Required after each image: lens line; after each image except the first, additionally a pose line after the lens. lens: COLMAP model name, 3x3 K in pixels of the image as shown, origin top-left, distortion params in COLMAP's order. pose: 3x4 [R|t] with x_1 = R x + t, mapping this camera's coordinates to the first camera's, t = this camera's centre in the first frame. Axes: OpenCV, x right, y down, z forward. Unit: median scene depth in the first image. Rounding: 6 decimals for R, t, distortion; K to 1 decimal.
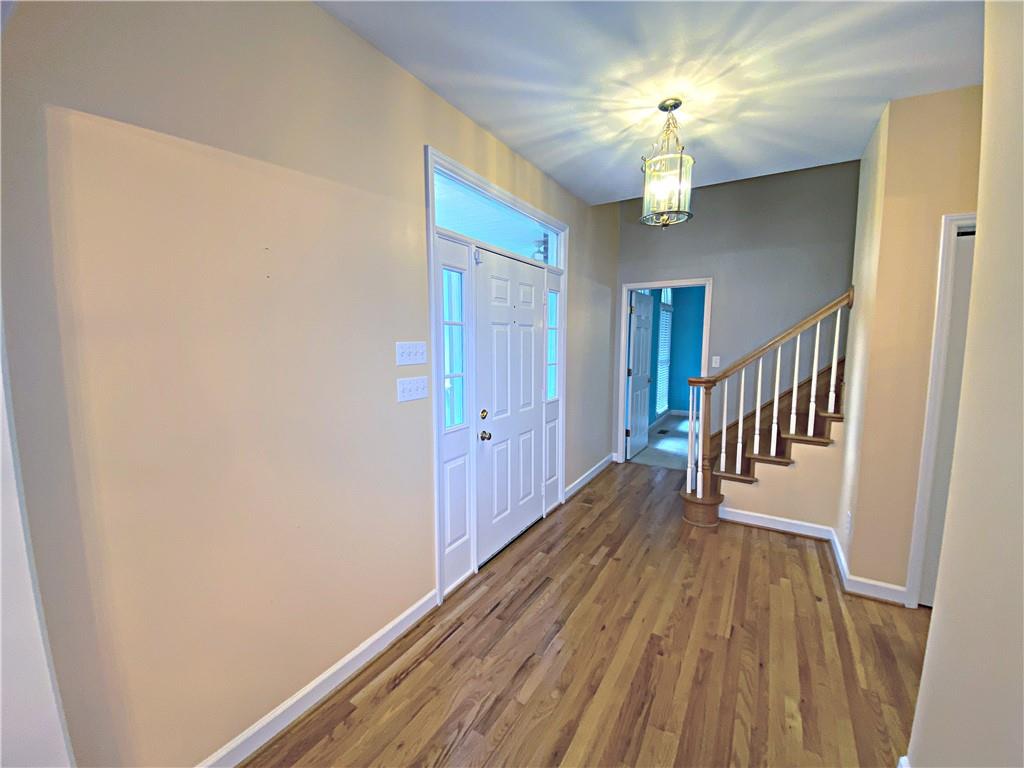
lens RADIAL K [[415.9, 0, 511.0], [0, 415.9, 382.7], [0, 0, 1]] dist [0.006780, -0.011783]
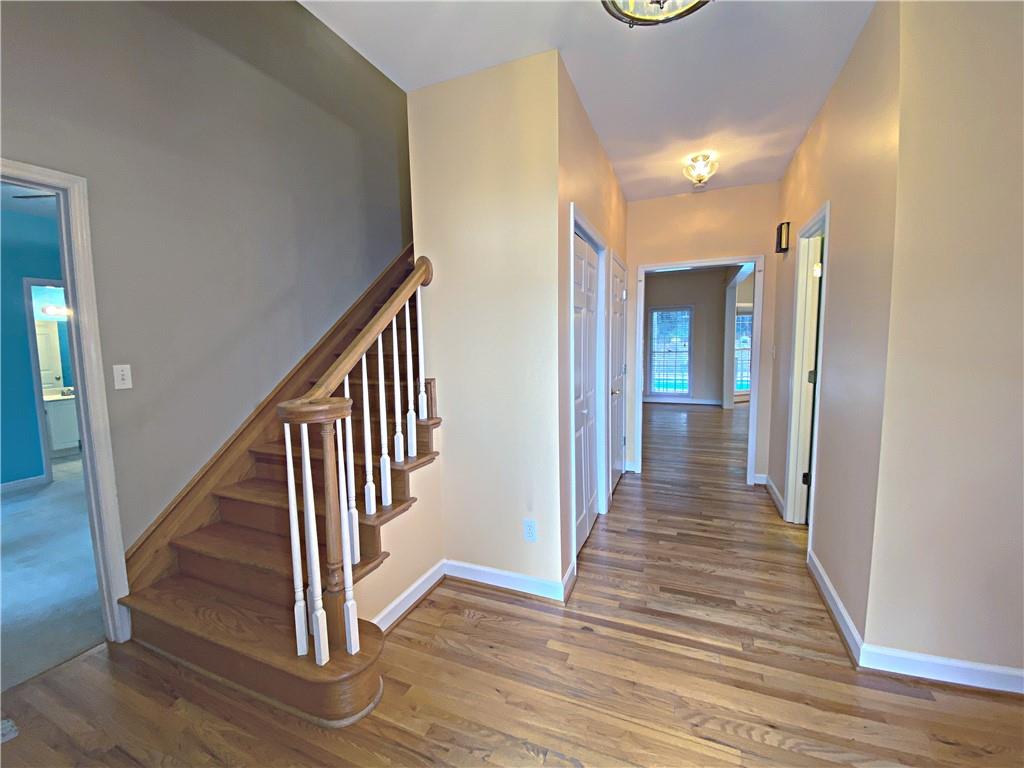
lens RADIAL K [[415.9, 0, 517.1], [0, 415.9, 381.7], [0, 0, 1]] dist [0.006780, -0.011783]
pose [[-0.151244, -0.088375, 0.984538, -0.011857], [0.125247, 0.986255, 0.107770, -0.067942], [-0.980530, 0.139610, -0.138096, 1.093301]]
